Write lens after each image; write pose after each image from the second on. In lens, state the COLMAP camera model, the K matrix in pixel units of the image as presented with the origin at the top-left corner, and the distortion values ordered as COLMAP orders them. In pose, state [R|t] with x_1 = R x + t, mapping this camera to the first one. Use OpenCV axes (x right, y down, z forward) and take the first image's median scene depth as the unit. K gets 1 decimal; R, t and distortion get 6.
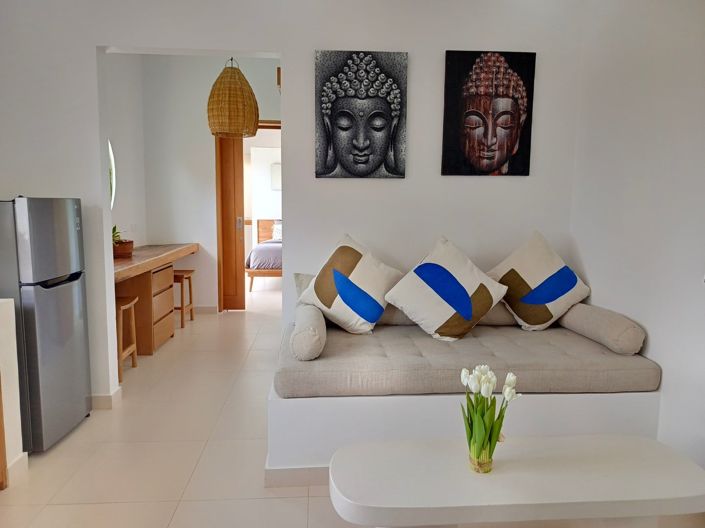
lens RADIAL K [[484.0, 0, 353.0], [0, 484.0, 262.0], [0, 0, 1]] dist [0.059622, -0.071028]
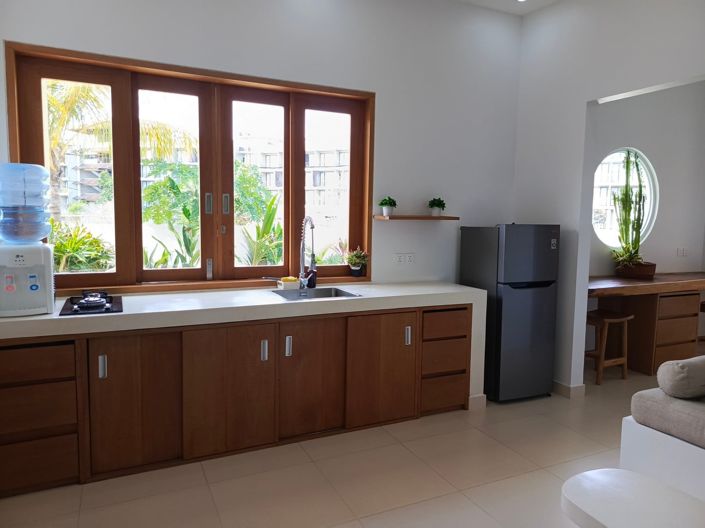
lens RADIAL K [[484.0, 0, 353.0], [0, 484.0, 262.0], [0, 0, 1]] dist [0.059622, -0.071028]
pose [[0.354877, 0.076218, -0.931801, 0.235276], [-0.117408, 0.992414, 0.036461, -0.008125], [0.927512, 0.096462, 0.361133, 0.021696]]
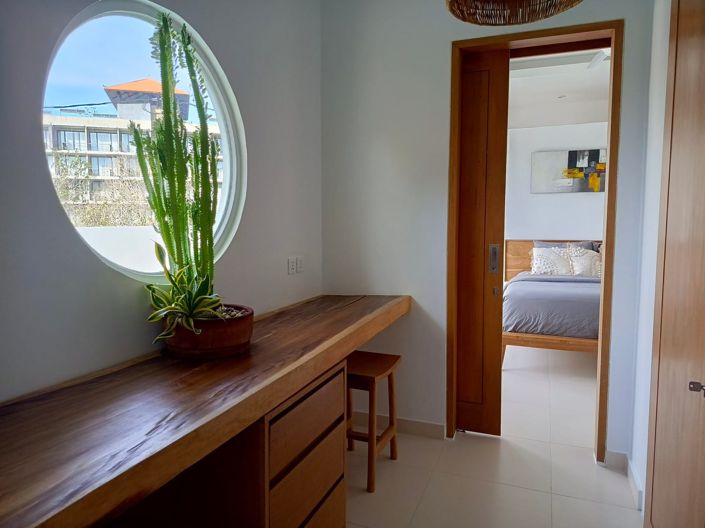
lens RADIAL K [[484.0, 0, 353.0], [0, 484.0, 262.0], [0, 0, 1]] dist [0.059622, -0.071028]
pose [[0.898841, 0.024577, -0.437585, -0.158978], [-0.035415, 0.999234, -0.016624, -0.066161], [0.436841, 0.030440, 0.899024, 0.540449]]
